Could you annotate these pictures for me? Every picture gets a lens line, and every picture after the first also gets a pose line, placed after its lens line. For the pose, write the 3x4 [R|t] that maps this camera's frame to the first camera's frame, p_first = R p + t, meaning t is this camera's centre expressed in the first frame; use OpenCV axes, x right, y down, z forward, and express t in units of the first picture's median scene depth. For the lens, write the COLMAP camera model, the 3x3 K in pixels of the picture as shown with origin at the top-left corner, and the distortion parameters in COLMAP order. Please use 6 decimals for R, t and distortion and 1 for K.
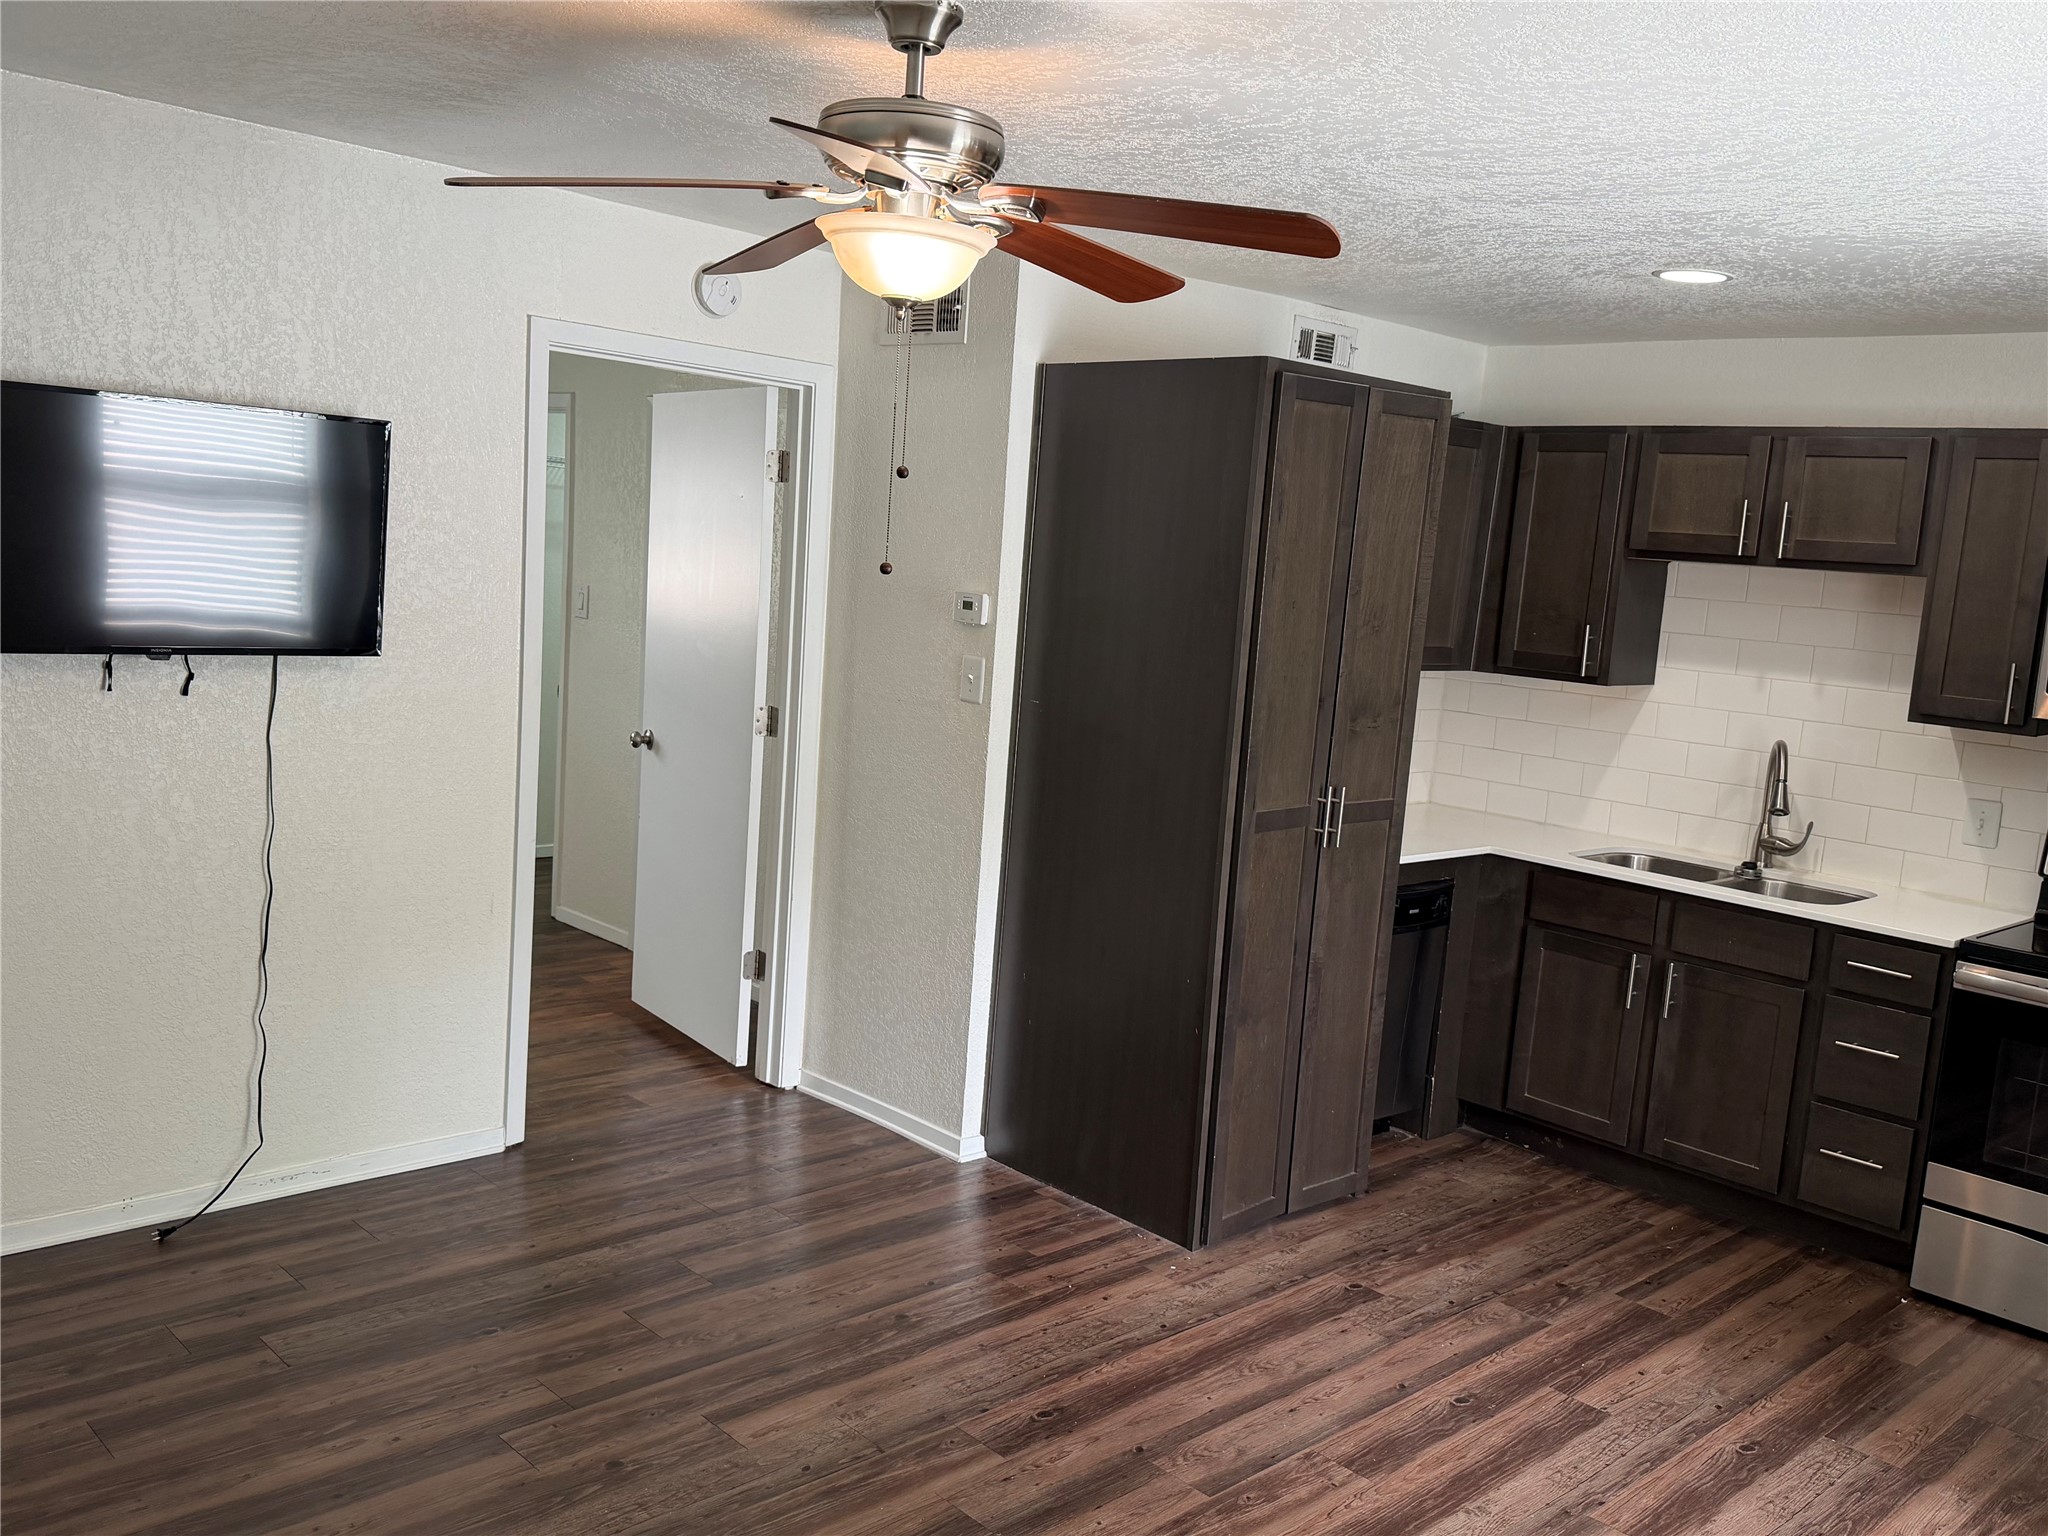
lens RADIAL K [[1728.8, 0, 1018.1], [0, 1728.8, 771.4], [0, 0, 1]] dist [0.147400, -0.268745]
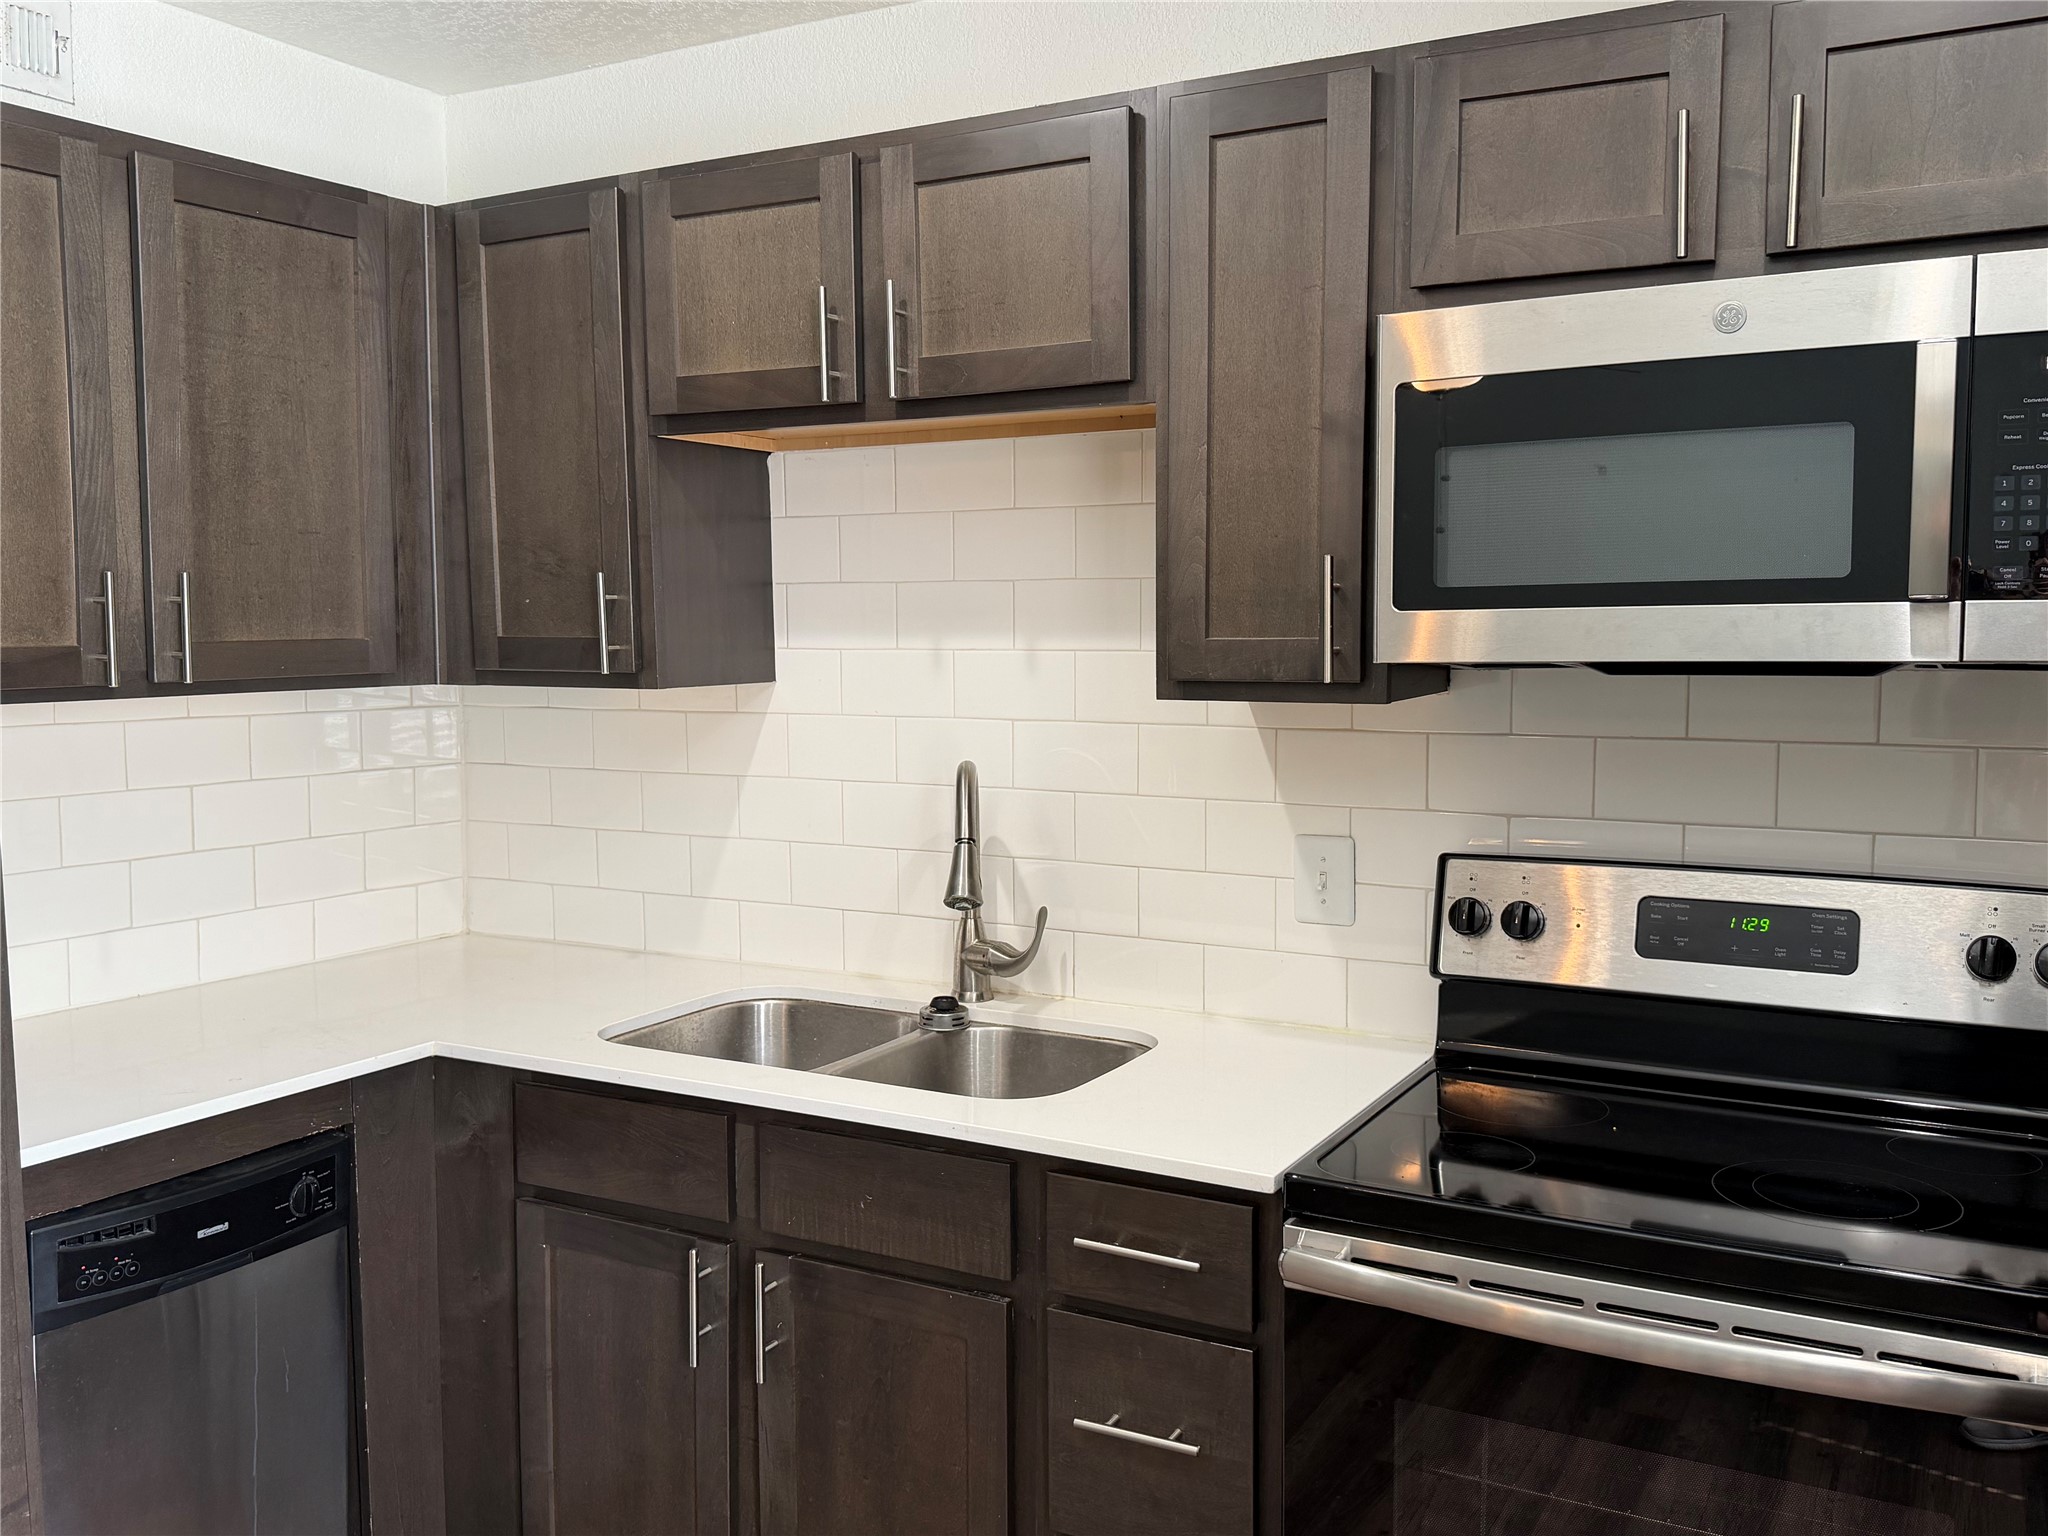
lens RADIAL K [[1728.8, 0, 1018.1], [0, 1728.8, 771.4], [0, 0, 1]] dist [0.147400, -0.268745]
pose [[0.953233, -0.103894, 0.283817, 0.311710], [0.114079, 0.993279, -0.019545, -0.002926], [-0.279879, 0.051009, 0.958679, 0.519325]]
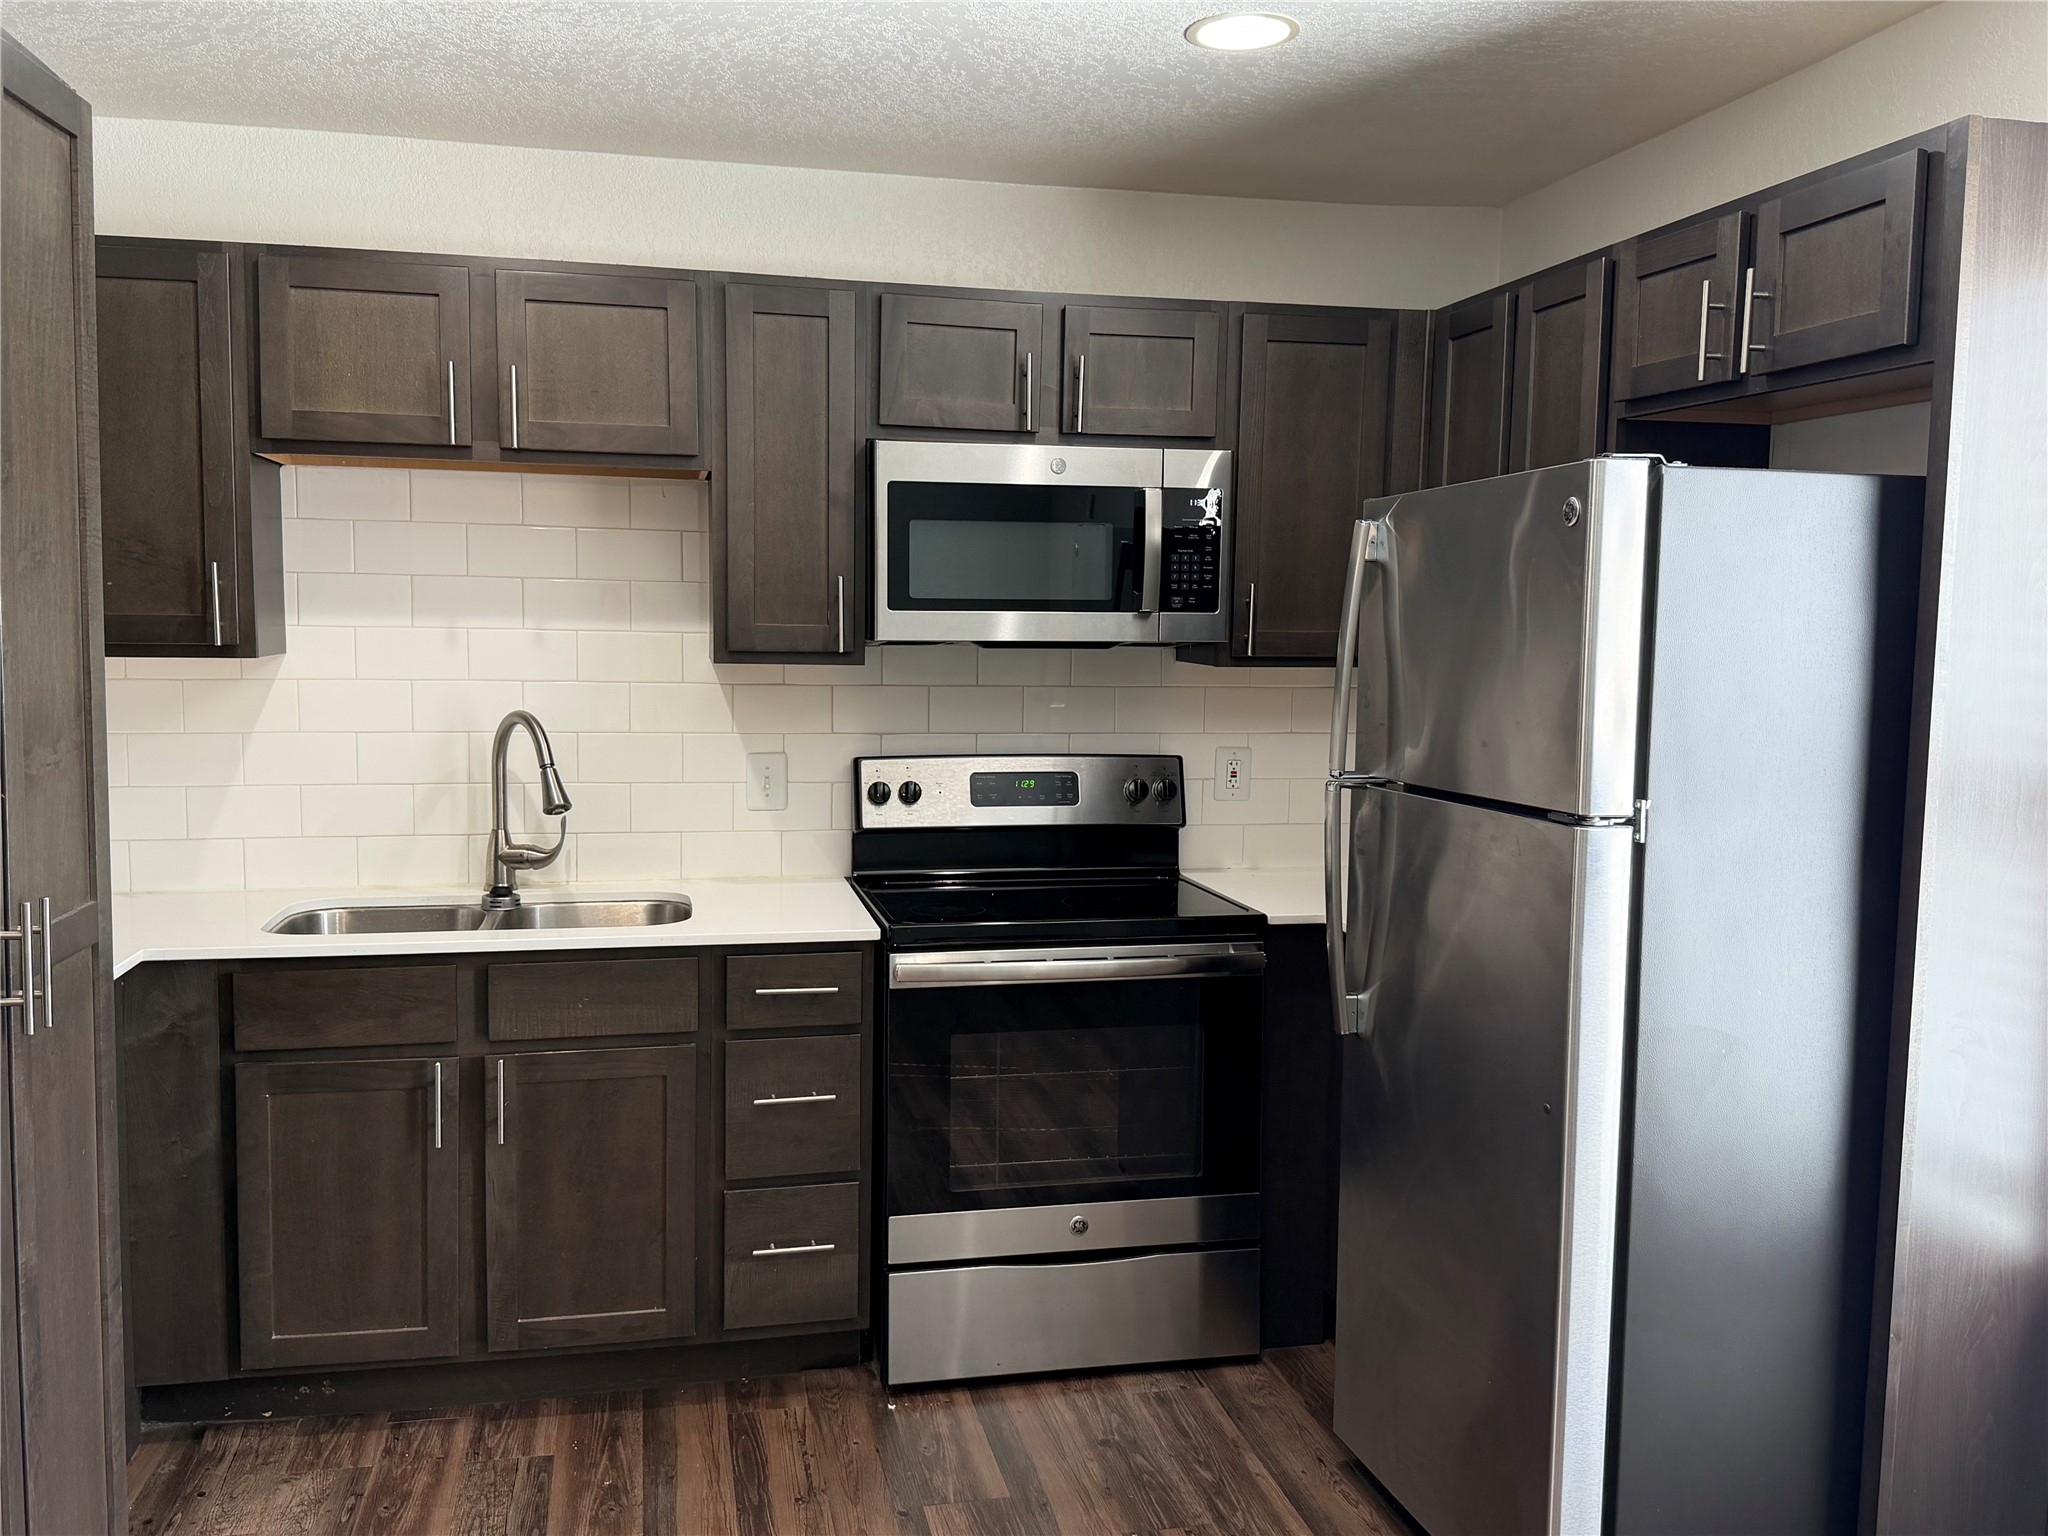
lens RADIAL K [[1728.8, 0, 1018.1], [0, 1728.8, 771.4], [0, 0, 1]] dist [0.147400, -0.268745]
pose [[0.524174, -0.142738, 0.839564, -0.061986], [0.138145, 0.987048, 0.081564, -0.023983], [-0.840332, 0.073228, 0.537103, 0.464787]]
